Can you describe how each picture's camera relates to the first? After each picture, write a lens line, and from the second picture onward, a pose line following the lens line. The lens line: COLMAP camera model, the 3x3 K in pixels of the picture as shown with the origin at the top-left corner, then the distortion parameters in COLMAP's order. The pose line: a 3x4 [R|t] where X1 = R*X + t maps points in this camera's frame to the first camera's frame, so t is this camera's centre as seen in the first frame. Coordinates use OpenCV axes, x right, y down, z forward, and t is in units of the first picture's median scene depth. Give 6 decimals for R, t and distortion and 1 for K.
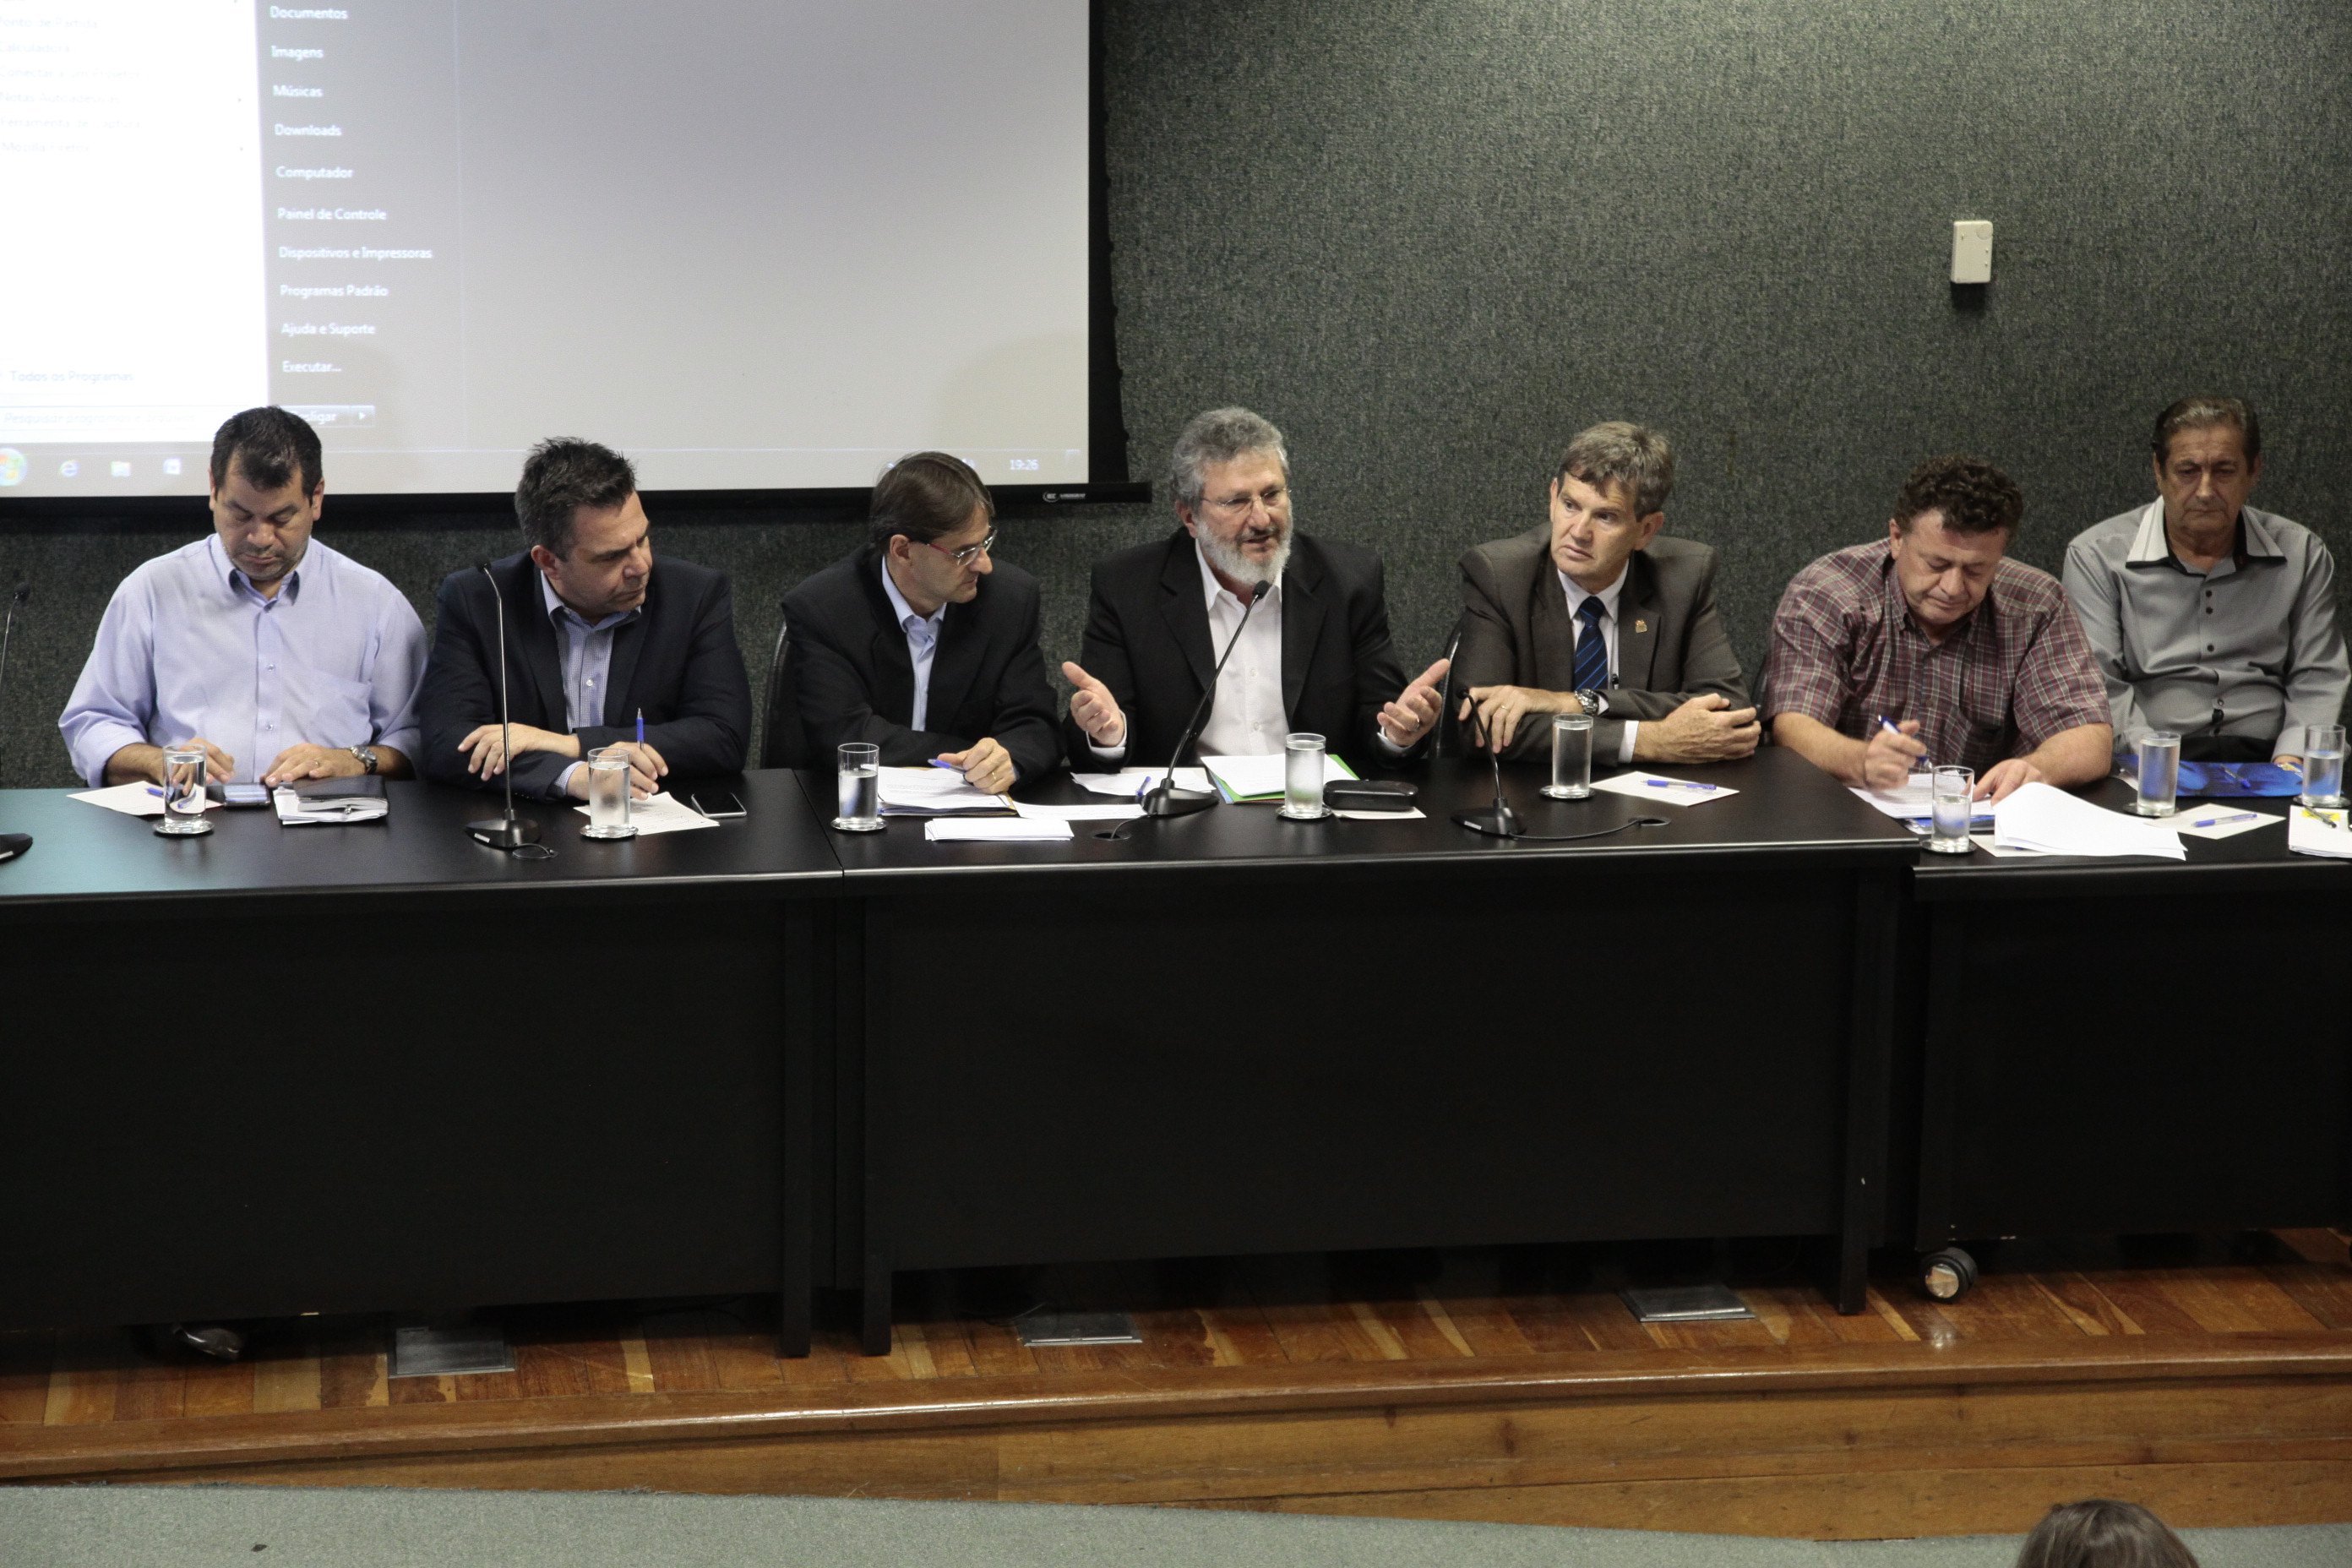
lens RADIAL K [[5012.0, 0, 1176.0], [0, 5012.0, 784.0], [0, 0, 1]] dist [0.416144, -0.253661]
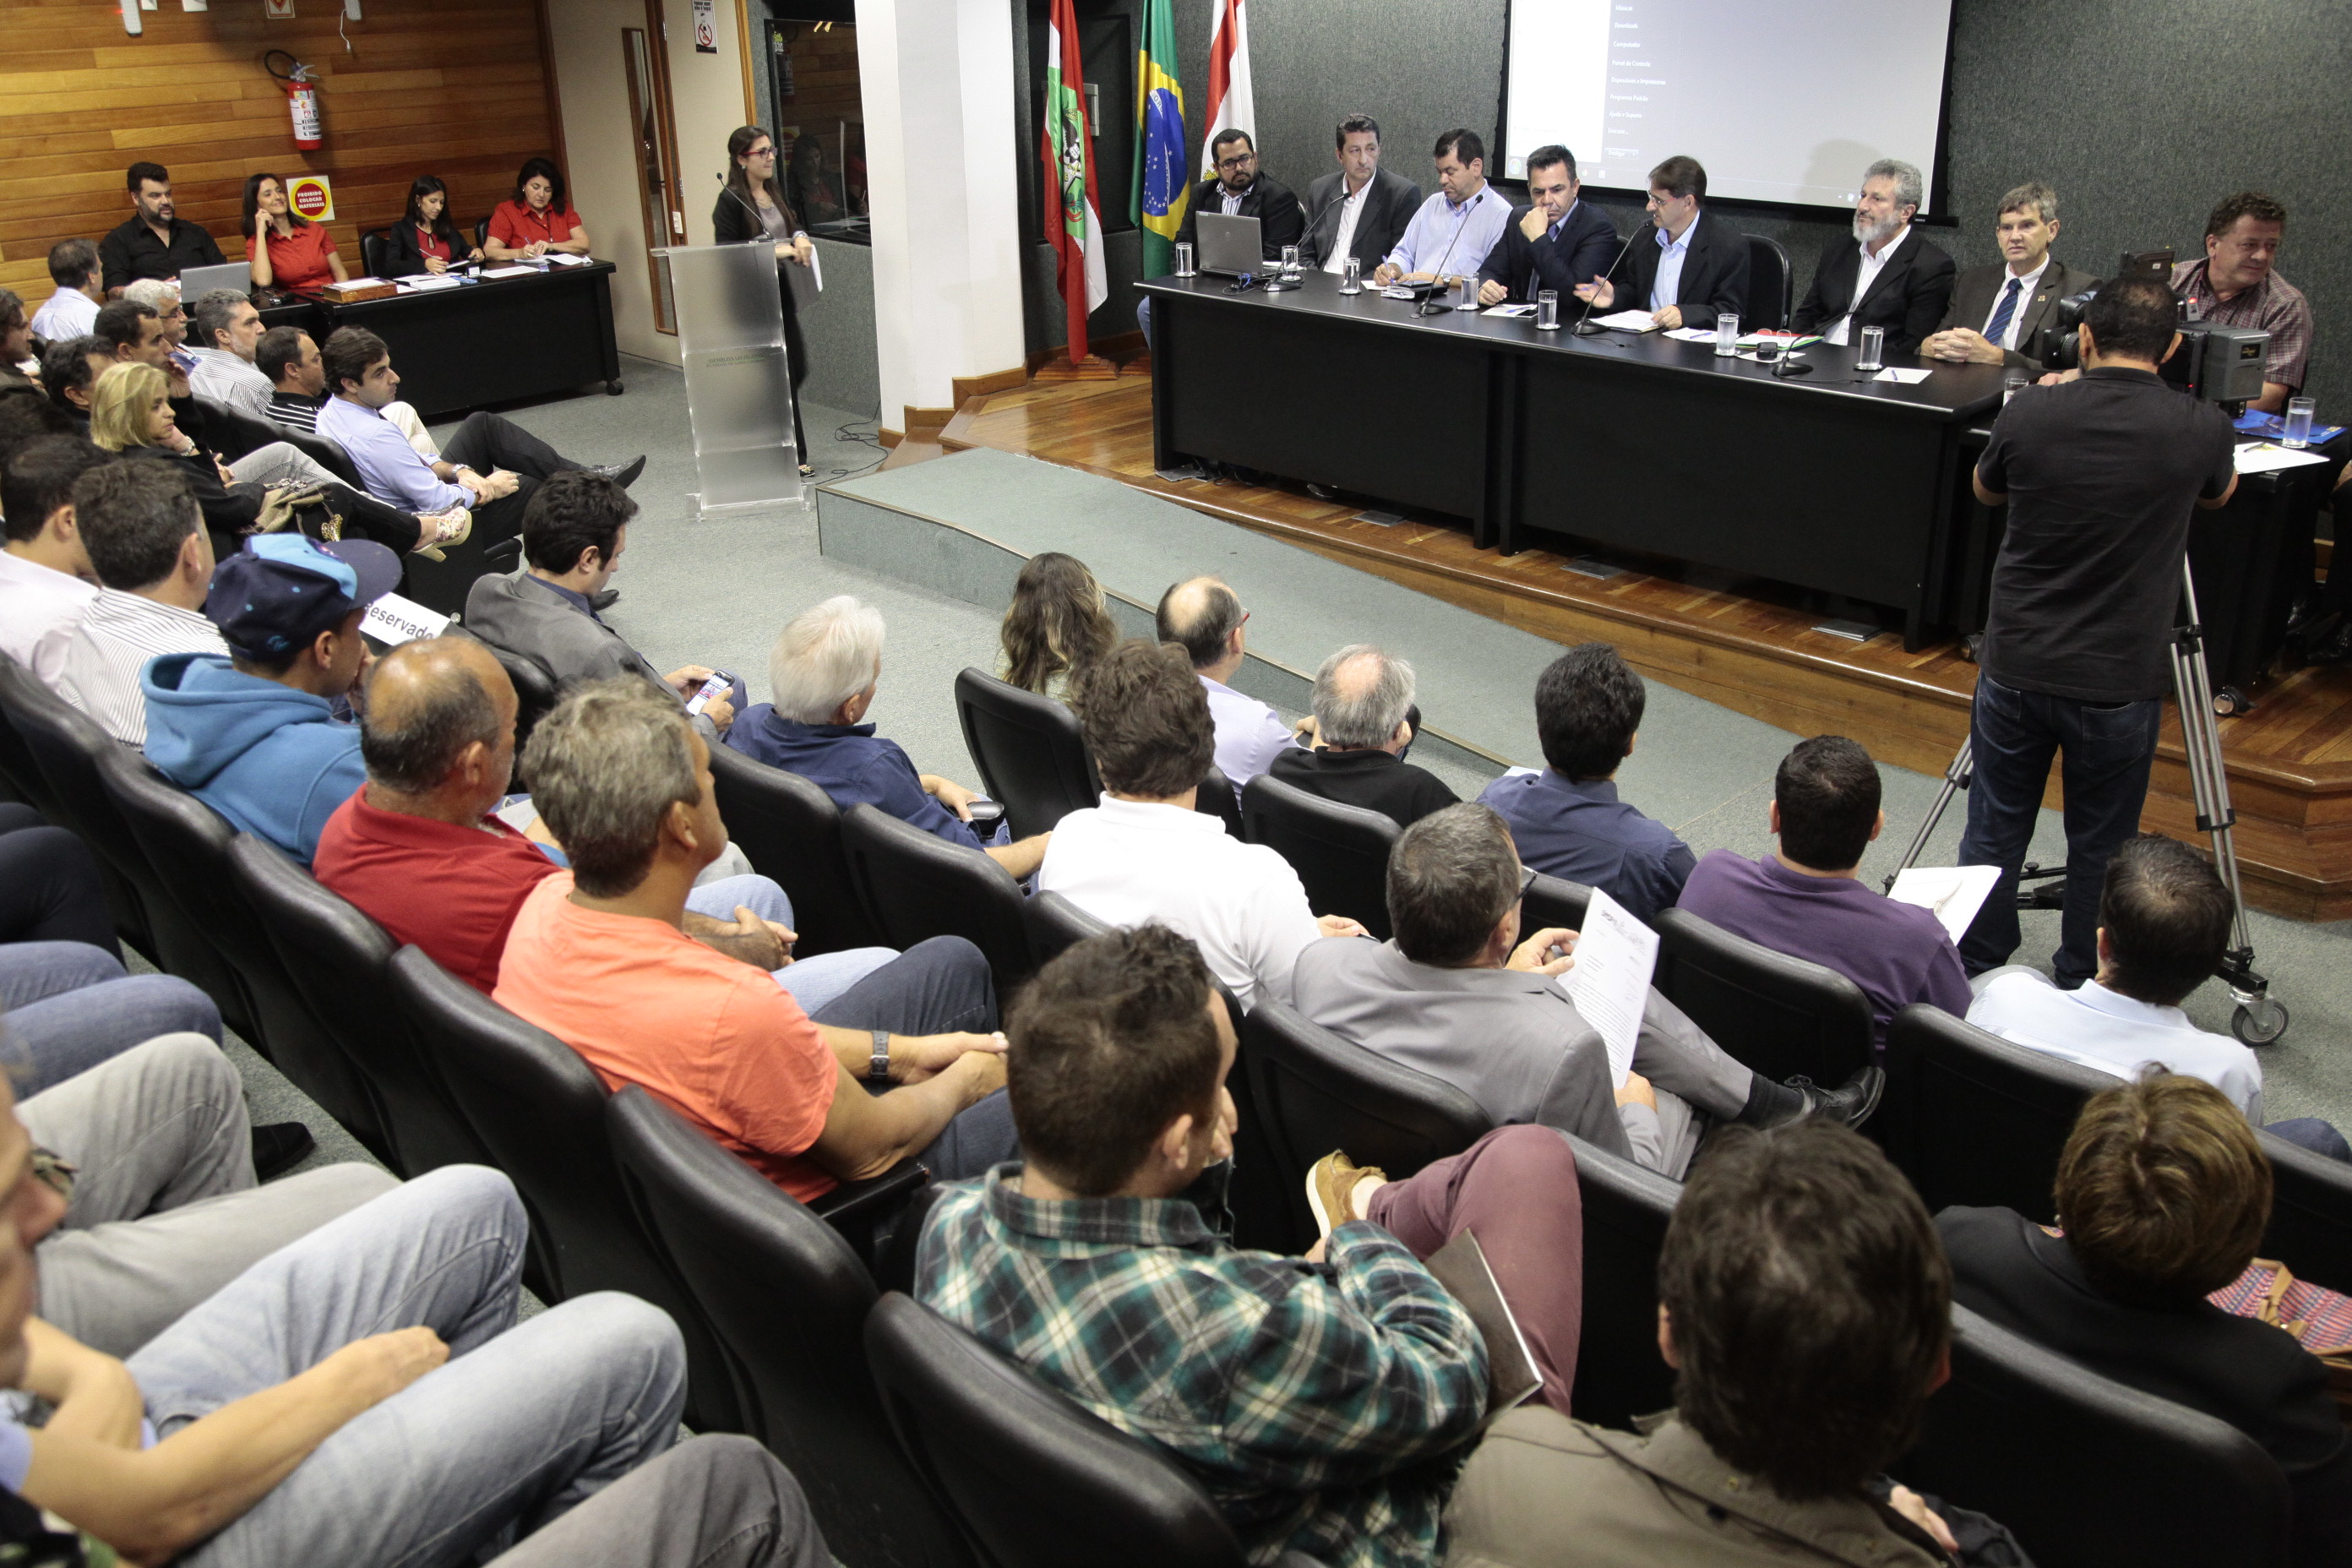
lens RADIAL K [[2110.1, 0, 1178.5], [0, 2110.1, 776.5], [0, 0, 1]] dist [-0.039239, 0.099538]
pose [[0.569549, 0.292042, -0.768326, 0.531237], [-0.158960, 0.956241, 0.245633, -0.003513], [0.806440, -0.017767, 0.591049, 0.255120]]
